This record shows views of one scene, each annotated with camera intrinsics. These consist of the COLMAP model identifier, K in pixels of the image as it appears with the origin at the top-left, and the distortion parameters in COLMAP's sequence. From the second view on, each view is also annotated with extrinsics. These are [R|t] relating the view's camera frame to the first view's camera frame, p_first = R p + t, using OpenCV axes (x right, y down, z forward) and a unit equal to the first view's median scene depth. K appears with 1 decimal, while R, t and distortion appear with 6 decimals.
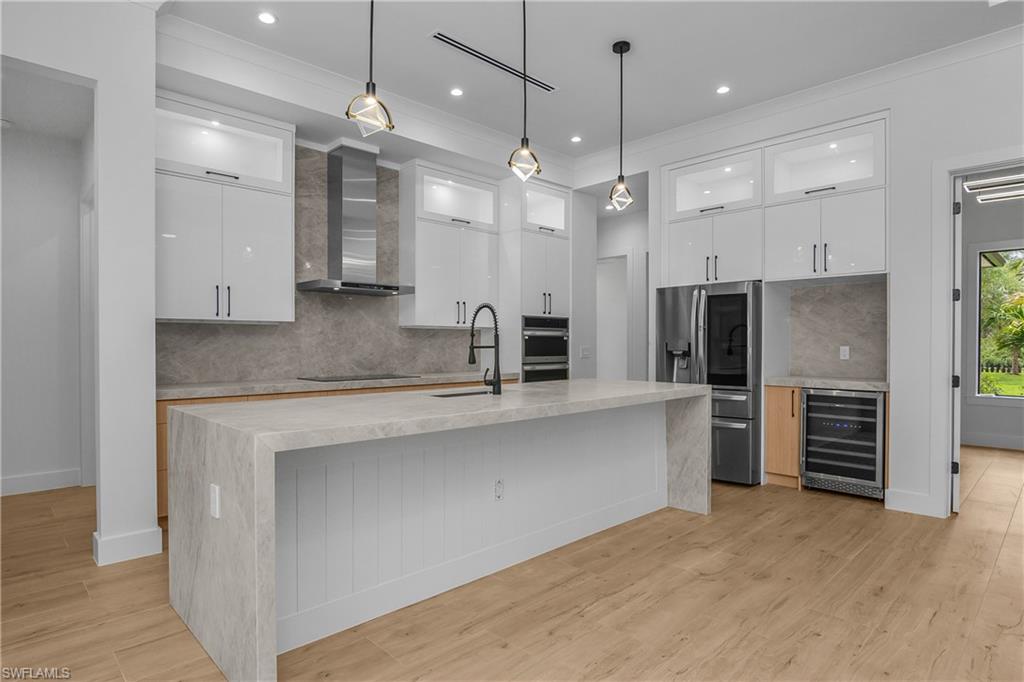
lens RADIAL K [[559.6, 0, 497.3], [0, 559.6, 346.9], [0, 0, 1]] dist [-0.021443, -0.003423]
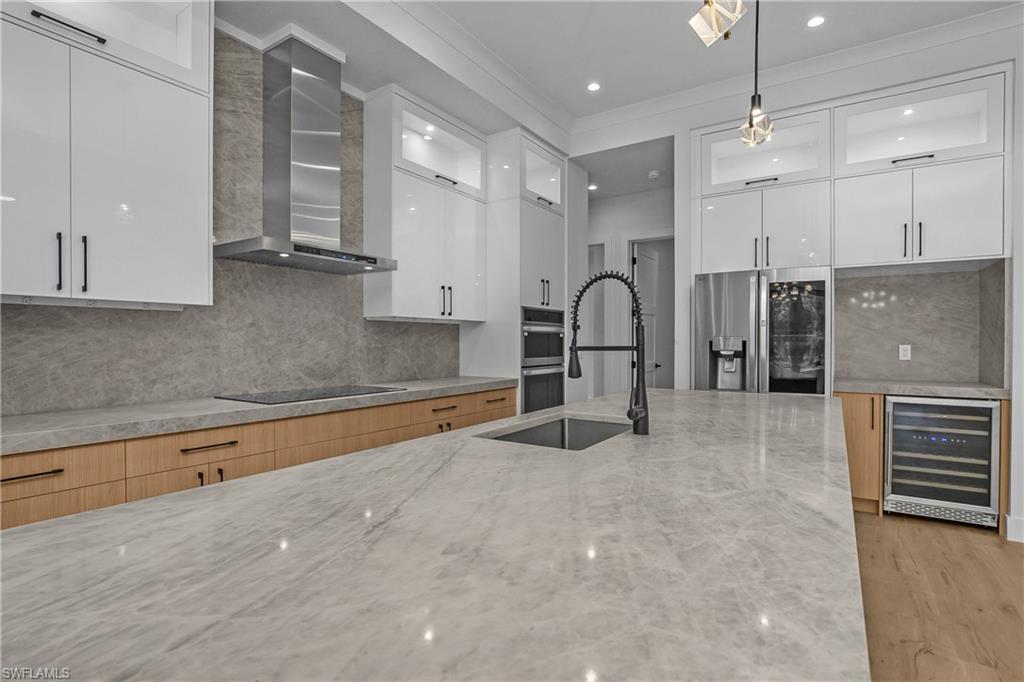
lens RADIAL K [[509.5, 0, 505.7], [0, 509.5, 343.4], [0, 0, 1]] dist [-0.024083, 0.005133]
pose [[0.975056, -0.000446, 0.221960, -0.158698], [0.001082, 0.999996, -0.002743, -0.002008], [-0.221958, 0.002915, 0.975052, 0.359528]]
